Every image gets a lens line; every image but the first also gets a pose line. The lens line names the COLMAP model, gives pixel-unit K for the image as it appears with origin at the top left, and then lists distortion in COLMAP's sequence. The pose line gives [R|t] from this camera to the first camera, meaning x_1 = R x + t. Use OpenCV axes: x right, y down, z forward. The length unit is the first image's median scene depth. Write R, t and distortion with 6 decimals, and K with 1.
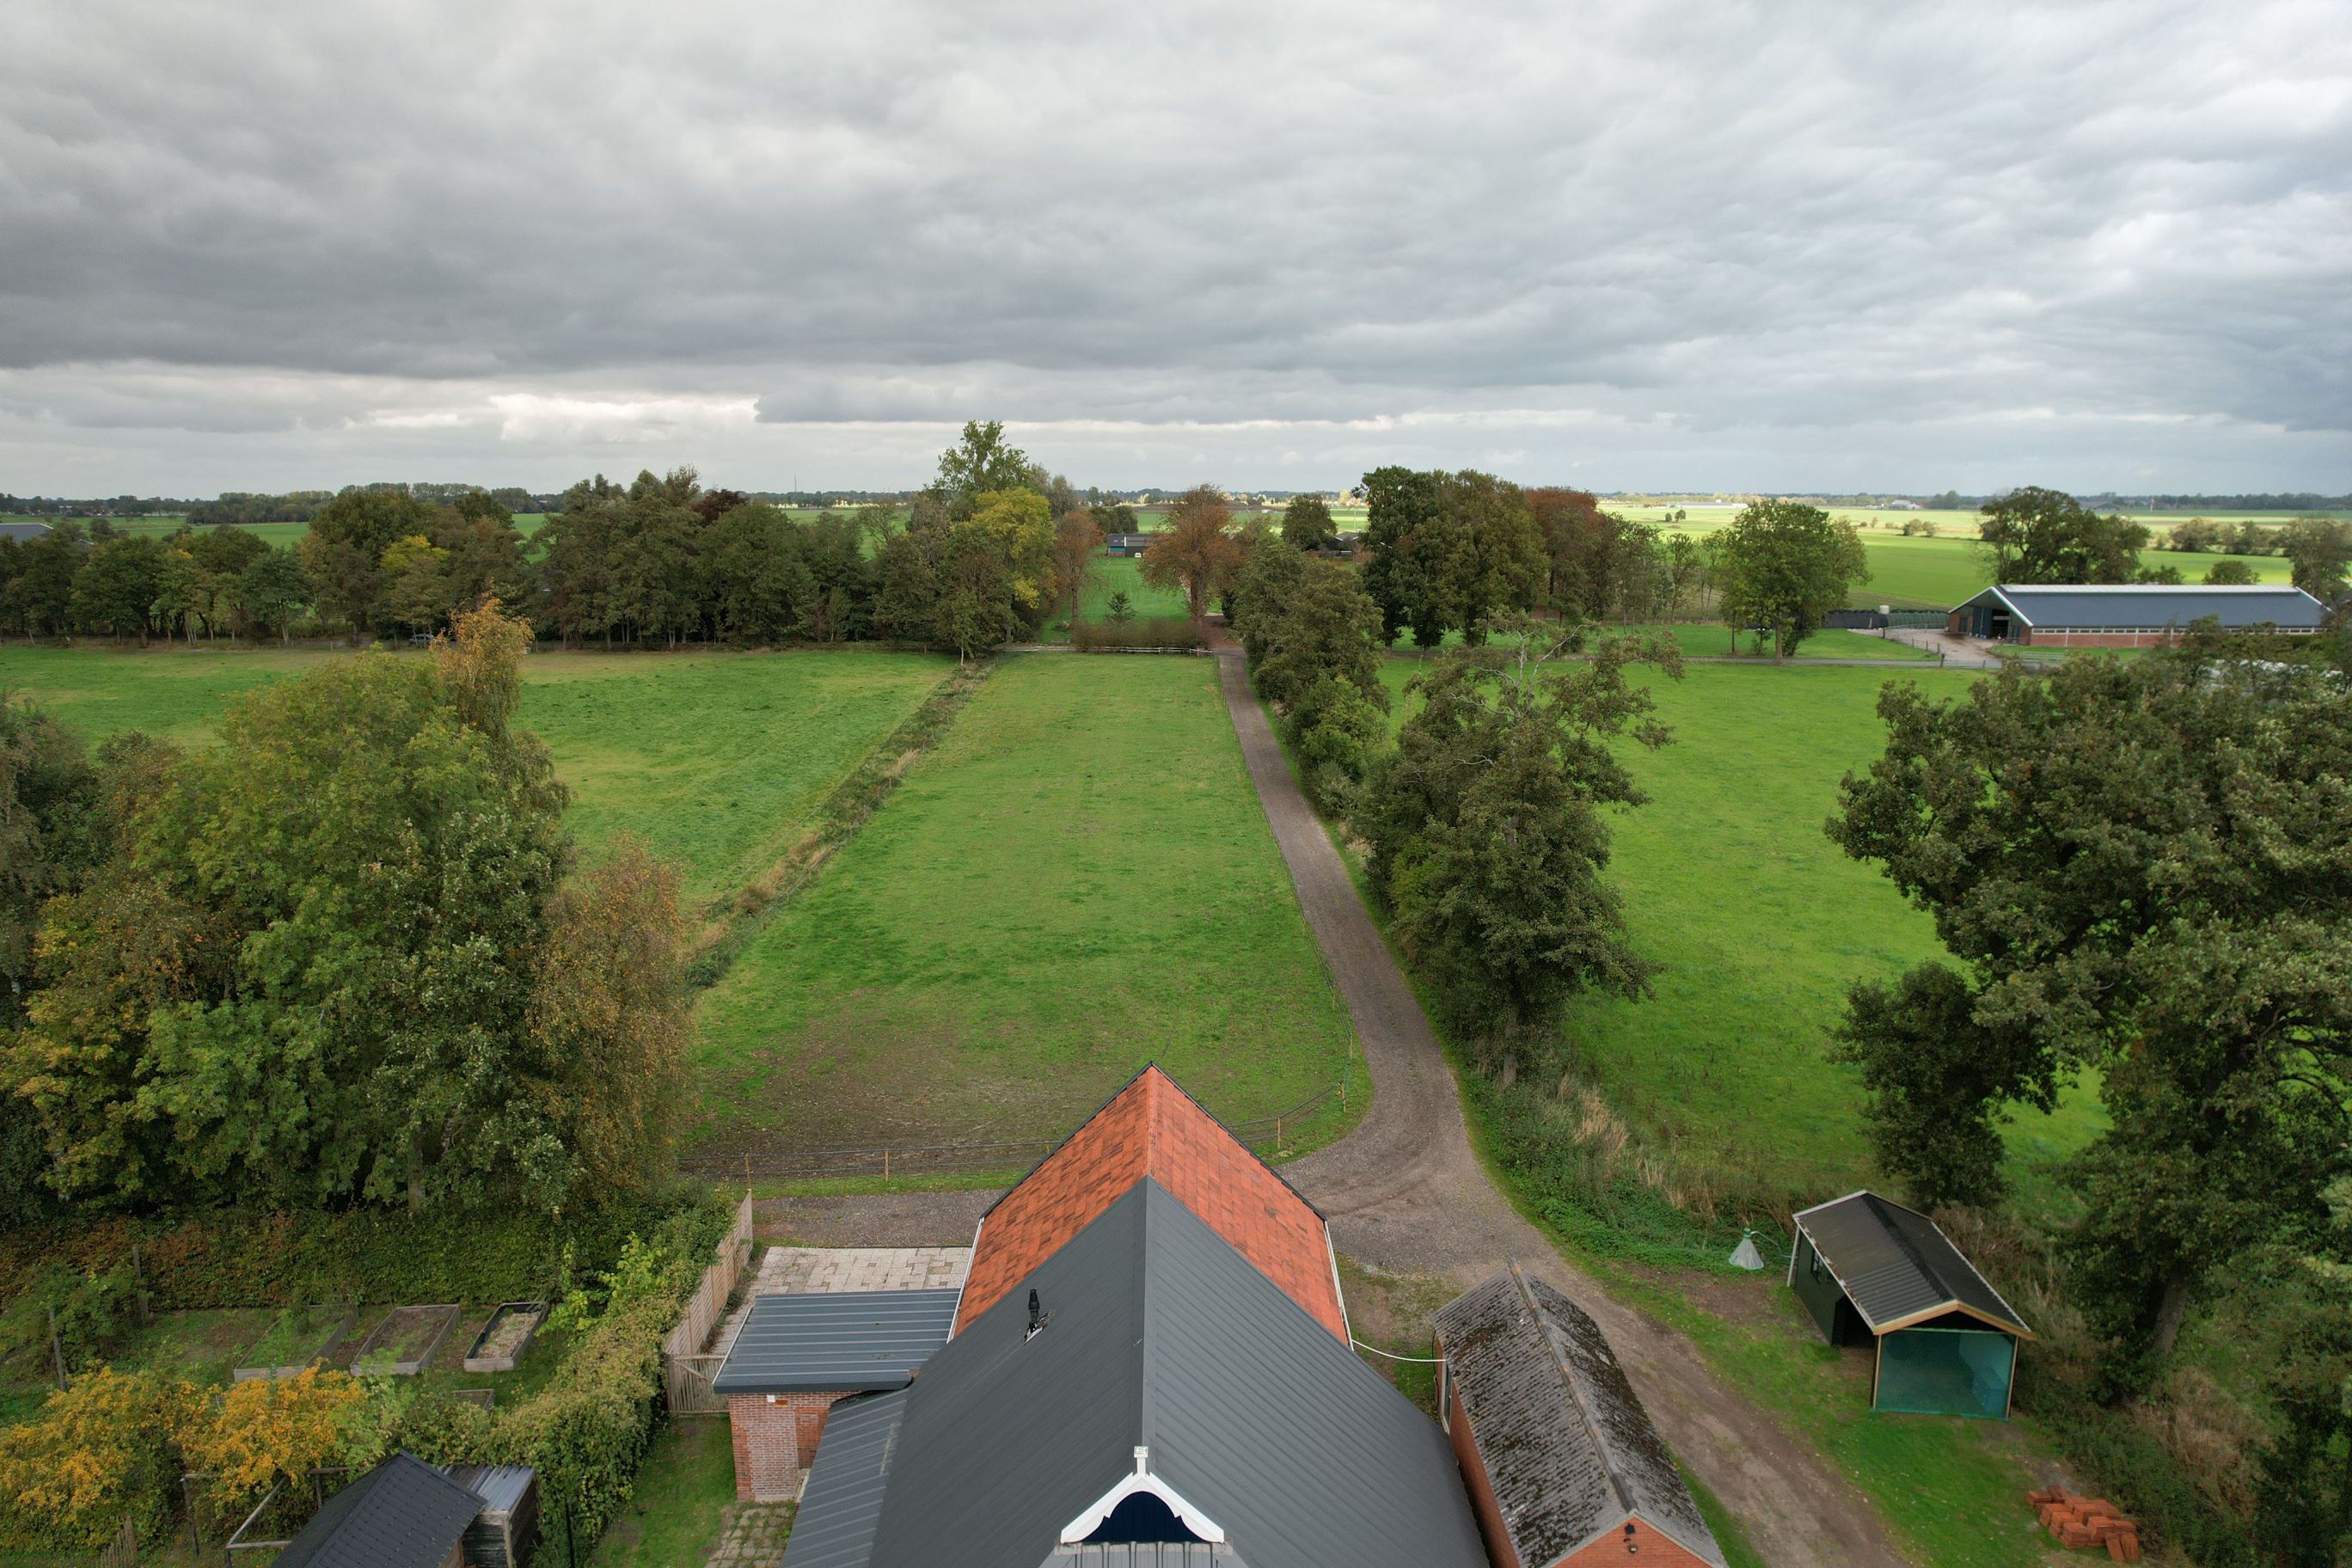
lens RADIAL K [[1489.0, 0, 1180.5], [0, 1489.0, 789.8], [0, 0, 1]] dist [-0.003496, 0.001780]
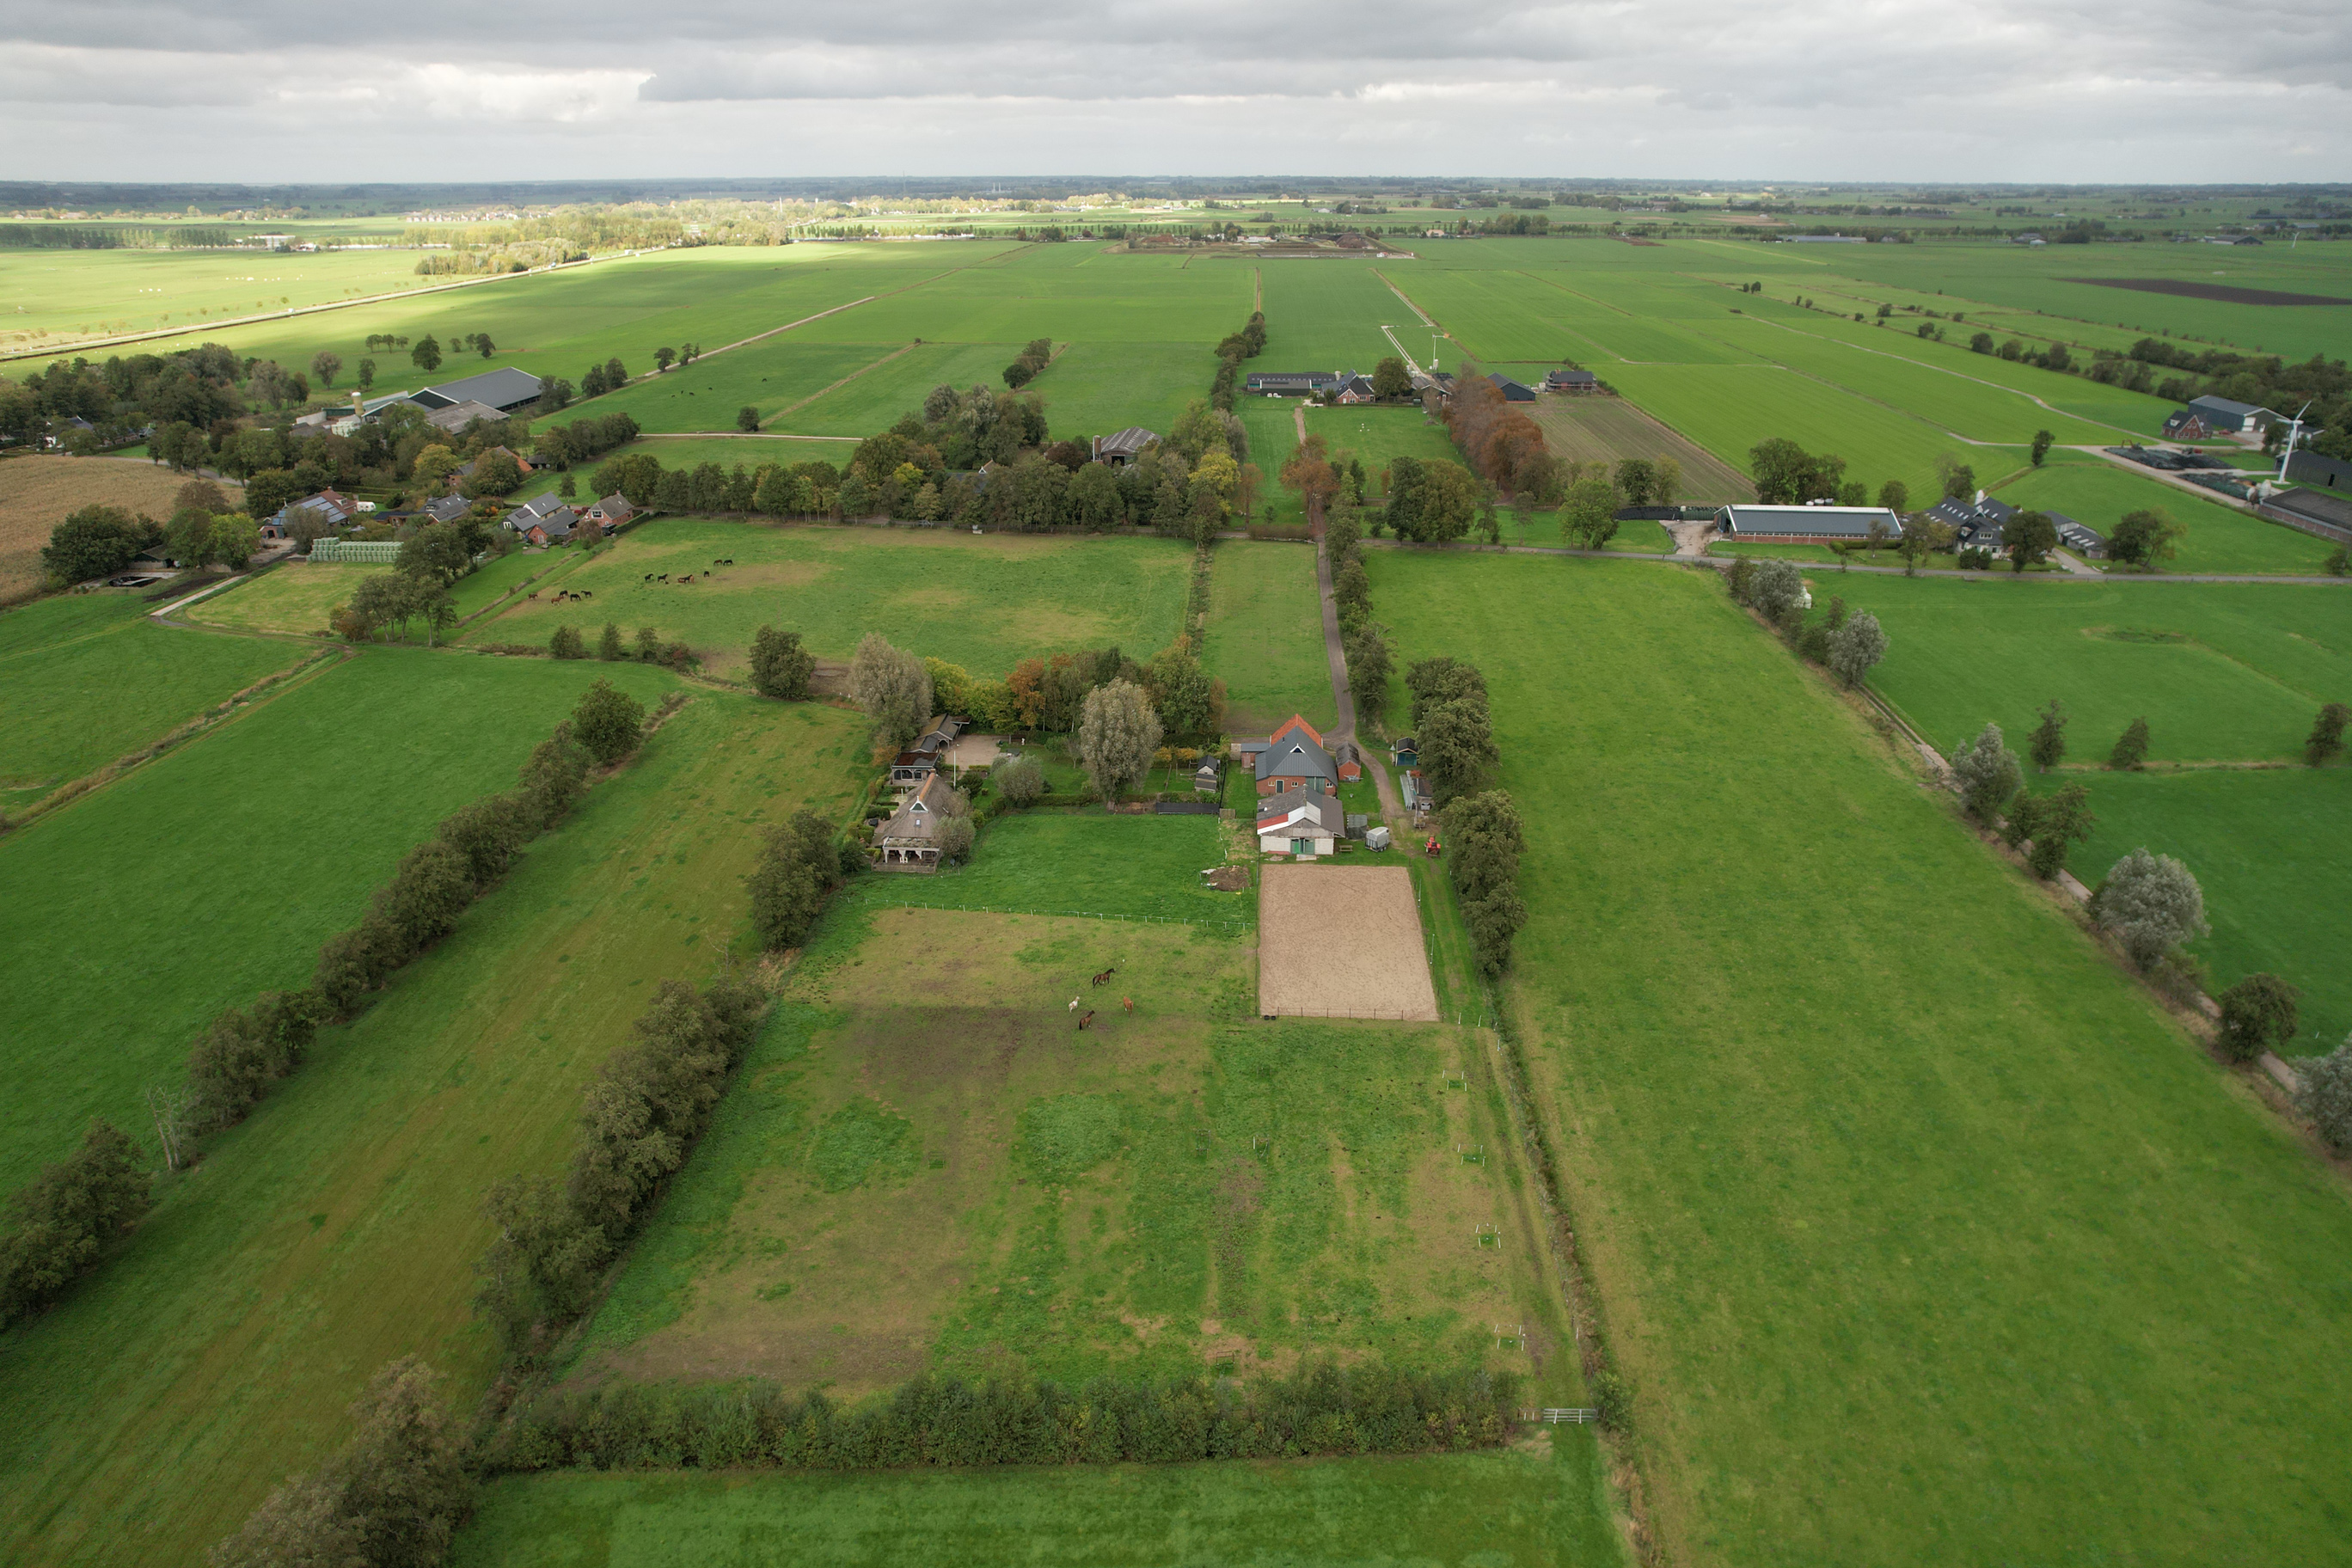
lens RADIAL K [[1548.2, 0, 1198.1], [0, 1548.2, 787.0], [0, 0, 1]] dist [-0.052911, 0.041457]
pose [[0.998138, 0.025418, -0.055449, -0.014741], [-0.014677, 0.982414, 0.186138, -0.155189], [0.059205, -0.184978, 0.980958, -1.176355]]
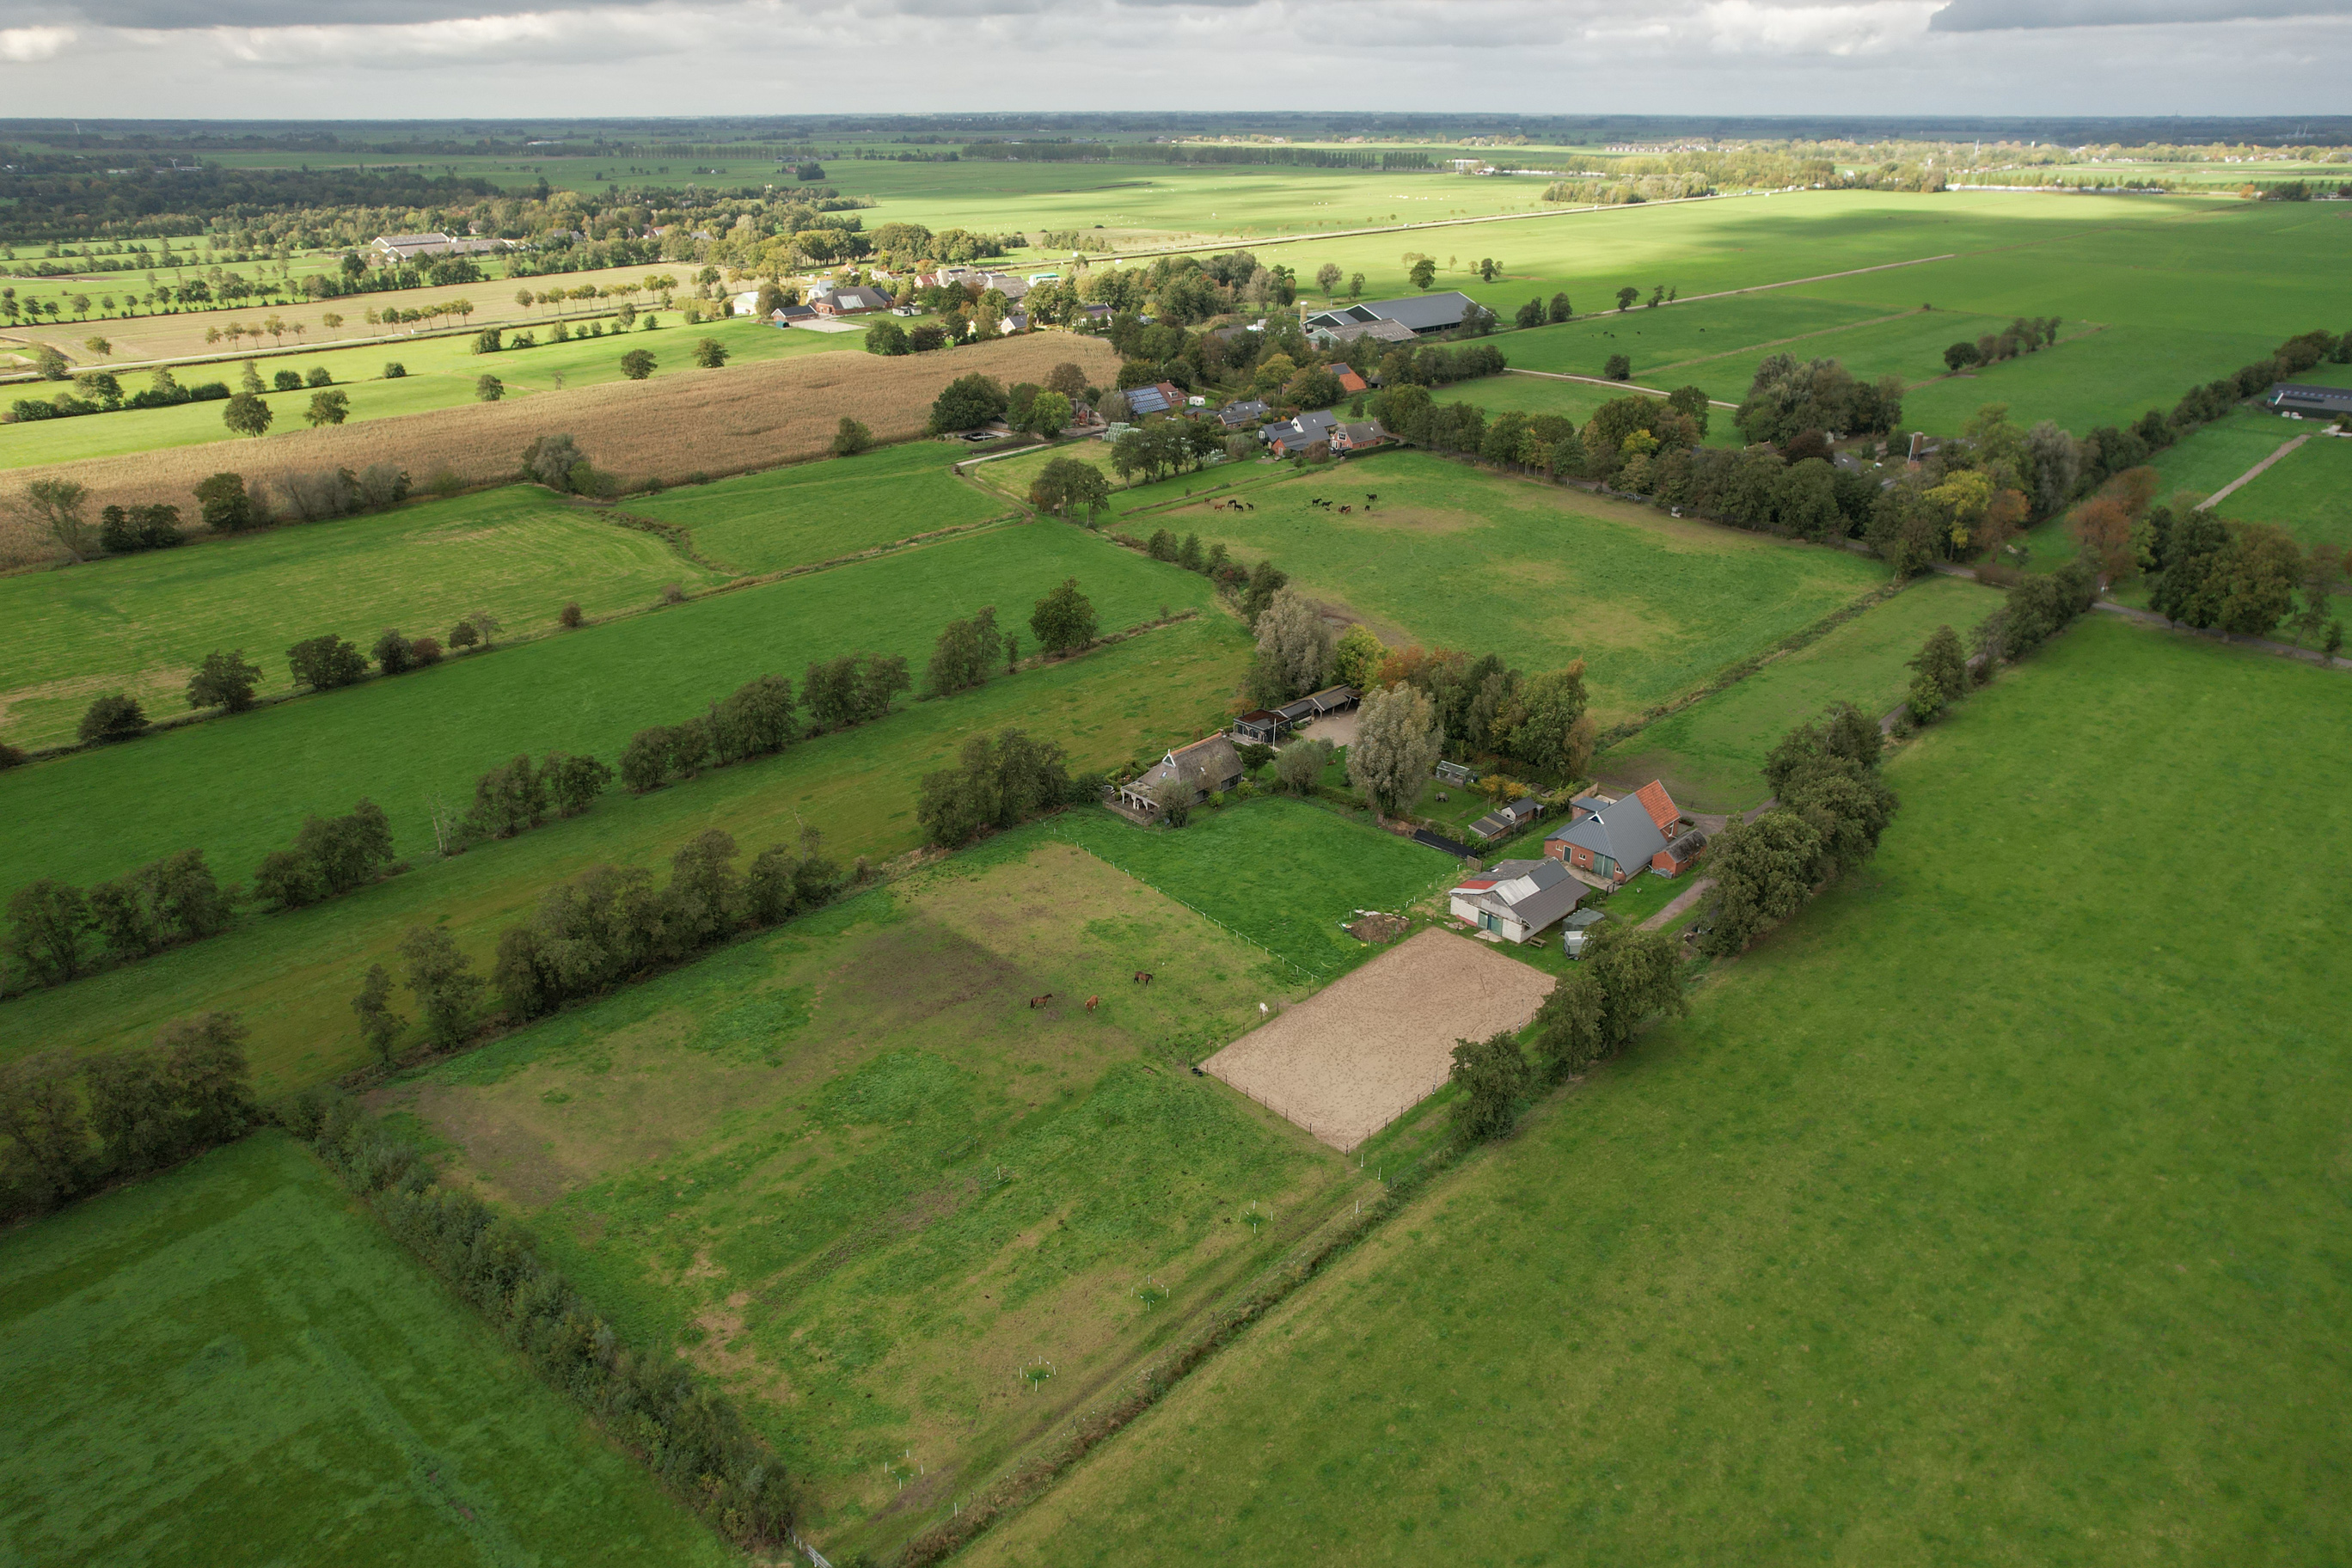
lens RADIAL K [[1548.2, 0, 1183.4], [0, 1548.2, 808.4], [0, 0, 1]] dist [-0.052911, 0.041457]
pose [[0.702451, 0.299764, -0.645526, 0.488252], [-0.140348, 0.947511, 0.287274, -0.220337], [0.697757, -0.111197, 0.707651, -0.851440]]
